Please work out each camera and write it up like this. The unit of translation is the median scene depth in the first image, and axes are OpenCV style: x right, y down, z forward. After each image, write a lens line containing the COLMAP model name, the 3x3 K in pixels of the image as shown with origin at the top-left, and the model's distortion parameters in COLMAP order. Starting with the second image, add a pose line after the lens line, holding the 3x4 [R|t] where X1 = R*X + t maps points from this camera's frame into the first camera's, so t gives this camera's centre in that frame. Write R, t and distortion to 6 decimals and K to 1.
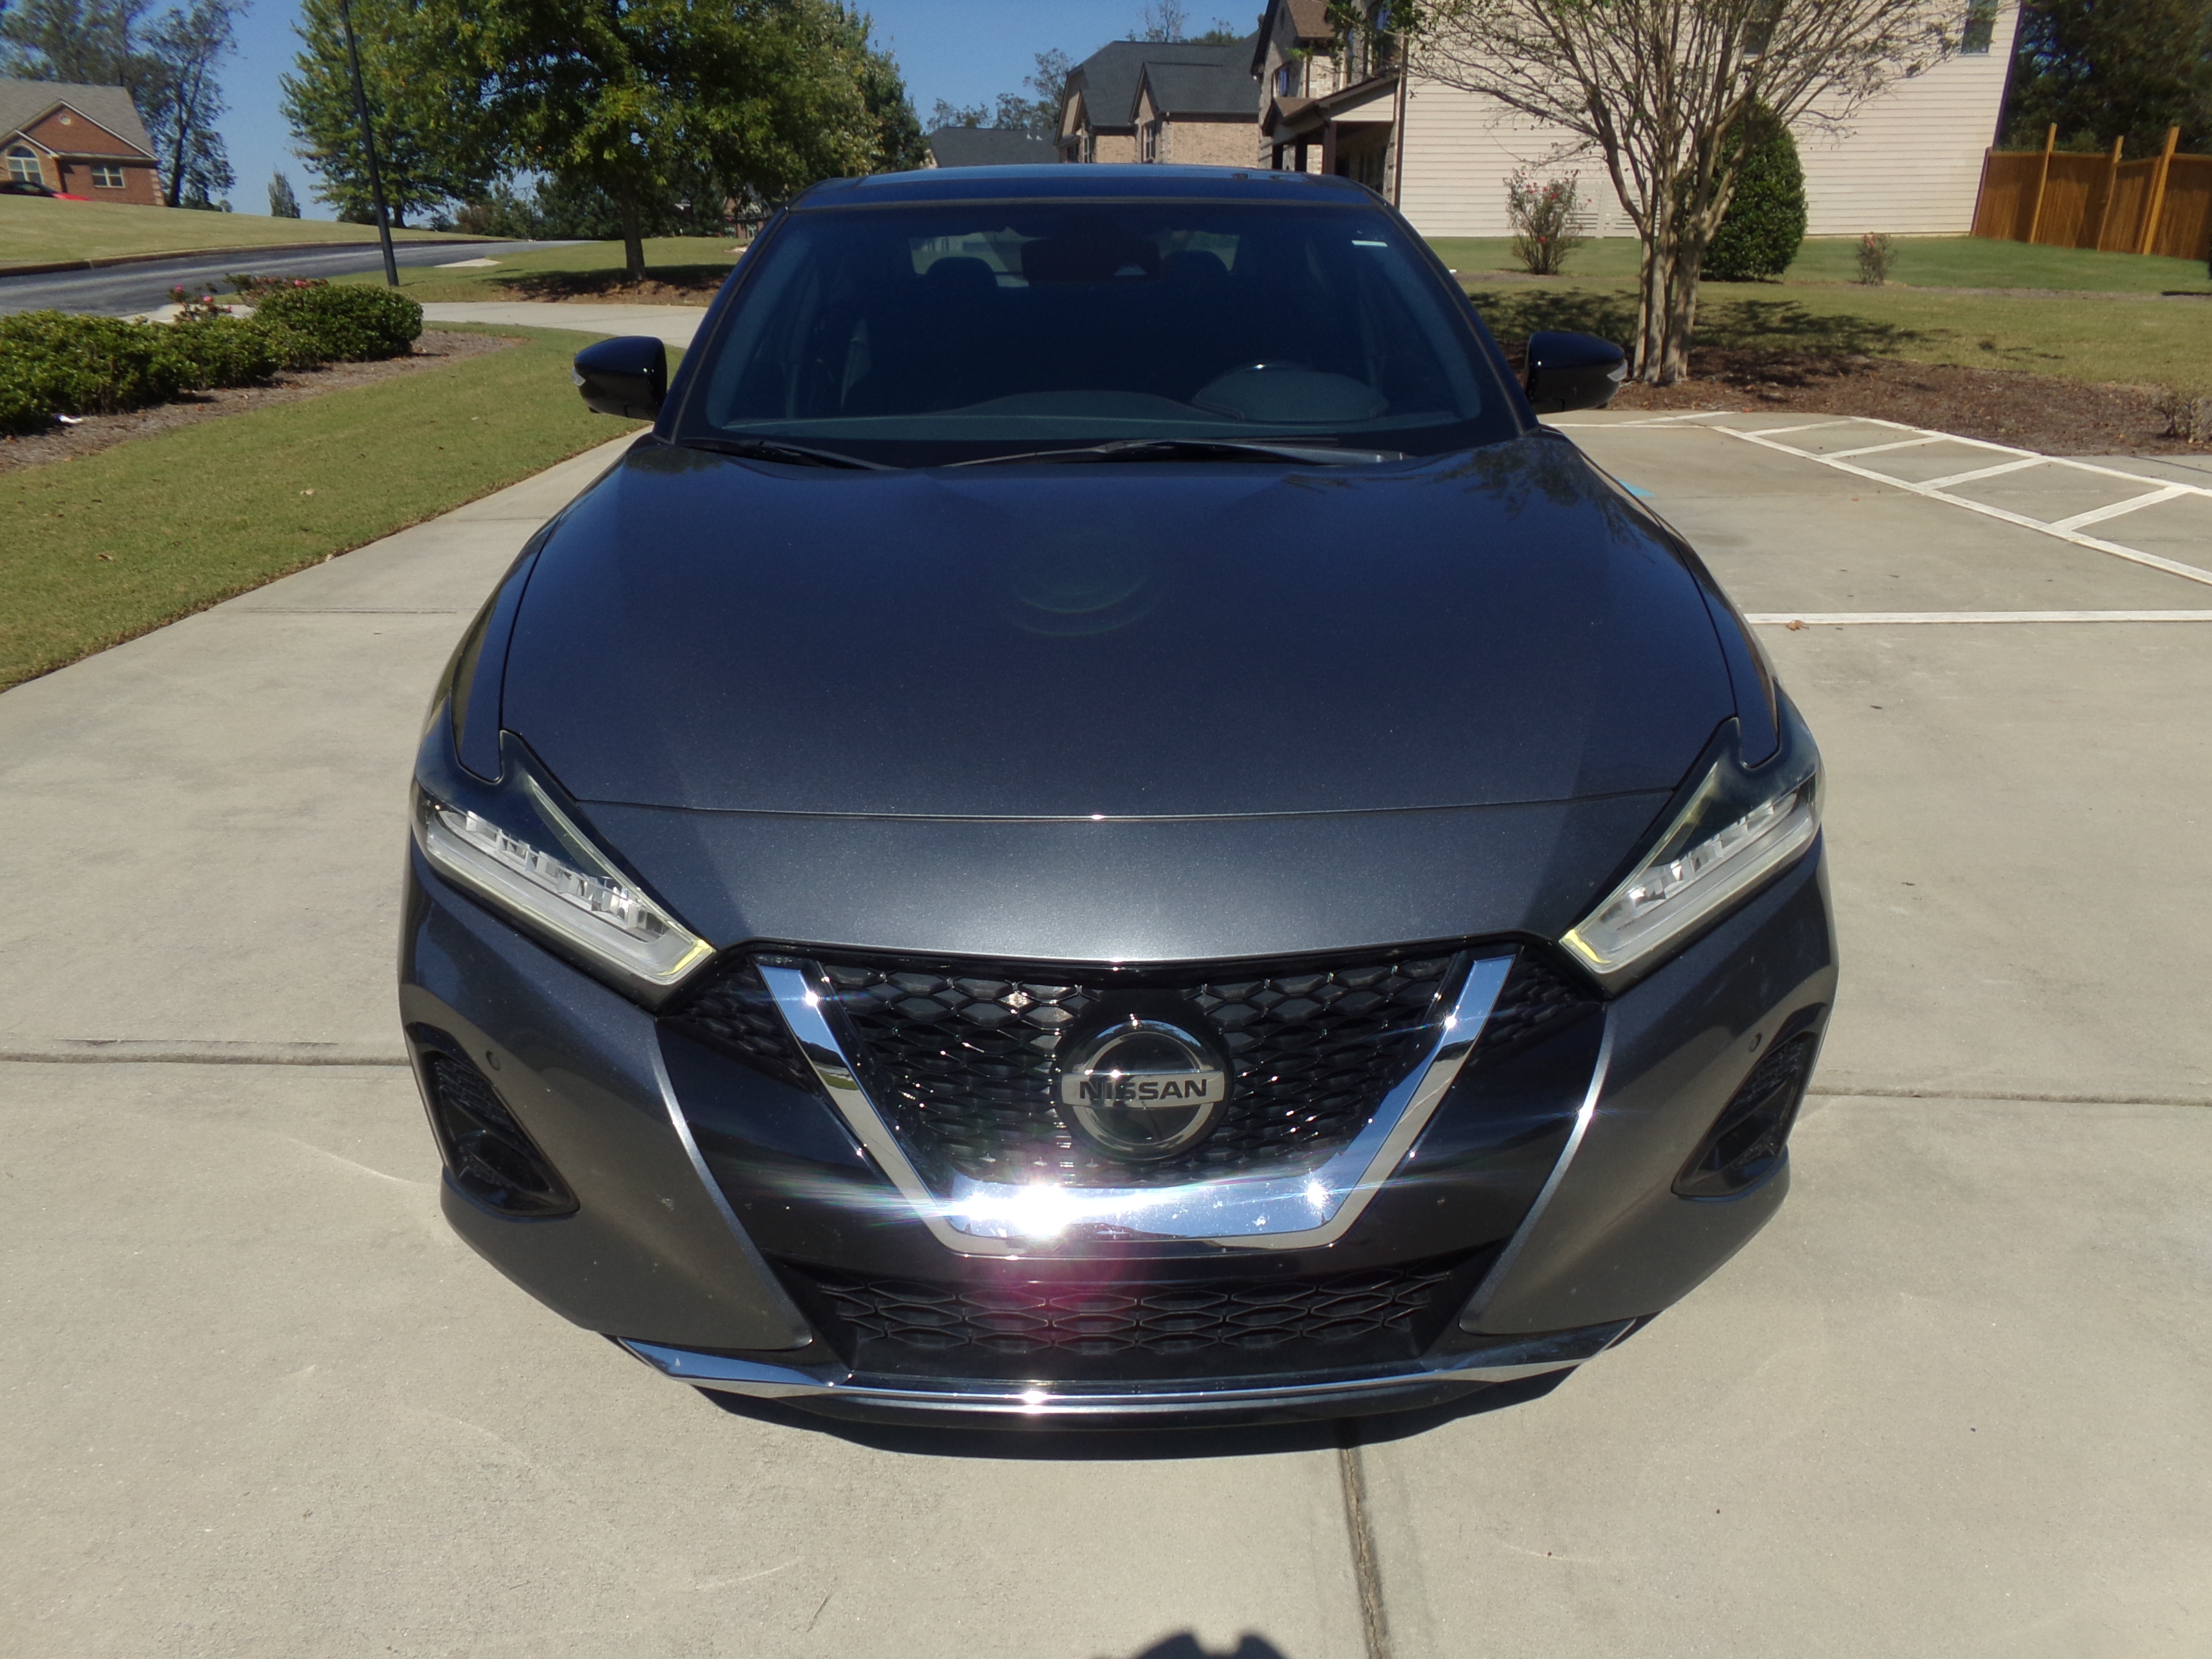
lens RADIAL K [[1467.9, 0, 1041.7], [0, 1467.9, 831.9], [0, 0, 1]] dist [-0.002973, 0.013383]
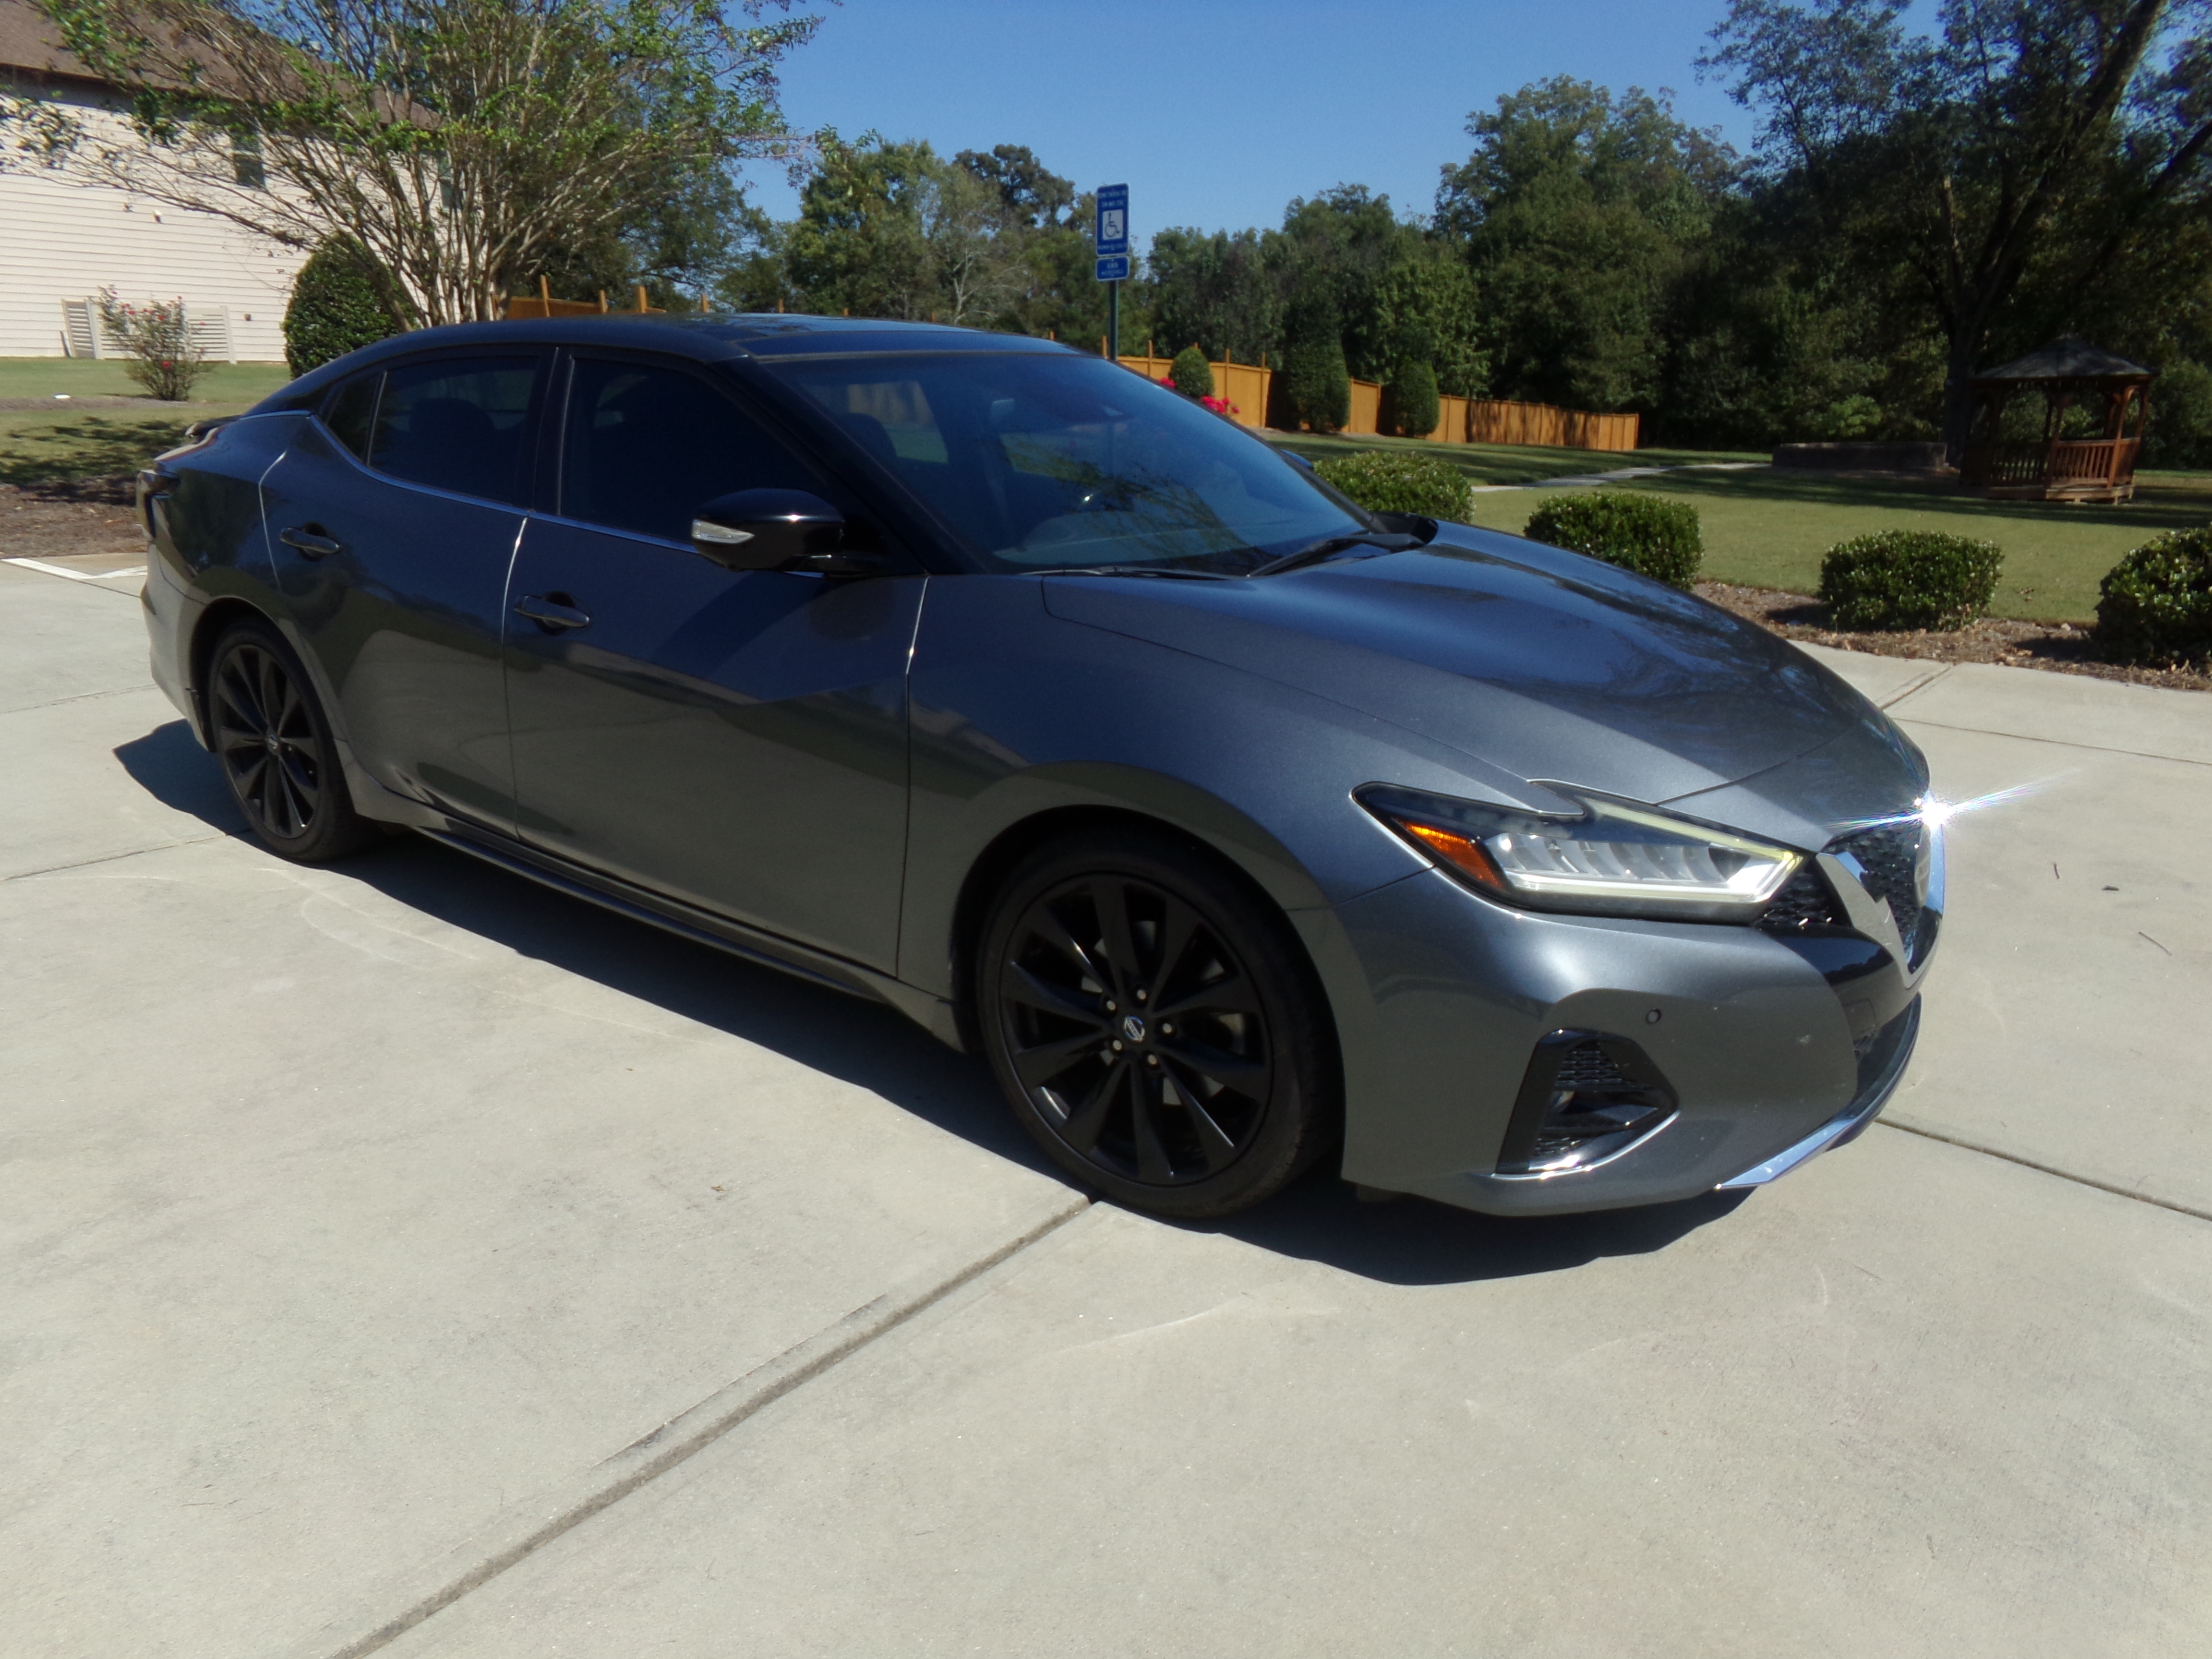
lens RADIAL K [[1467.9, 0, 1097.5], [0, 1467.9, 837.1], [0, 0, 1]] dist [-0.002973, 0.013383]
pose [[0.623589, -0.229432, 0.747327, -0.988165], [0.282969, 0.957386, 0.057803, -0.129390], [-0.728742, 0.175425, 0.661937, 0.284419]]
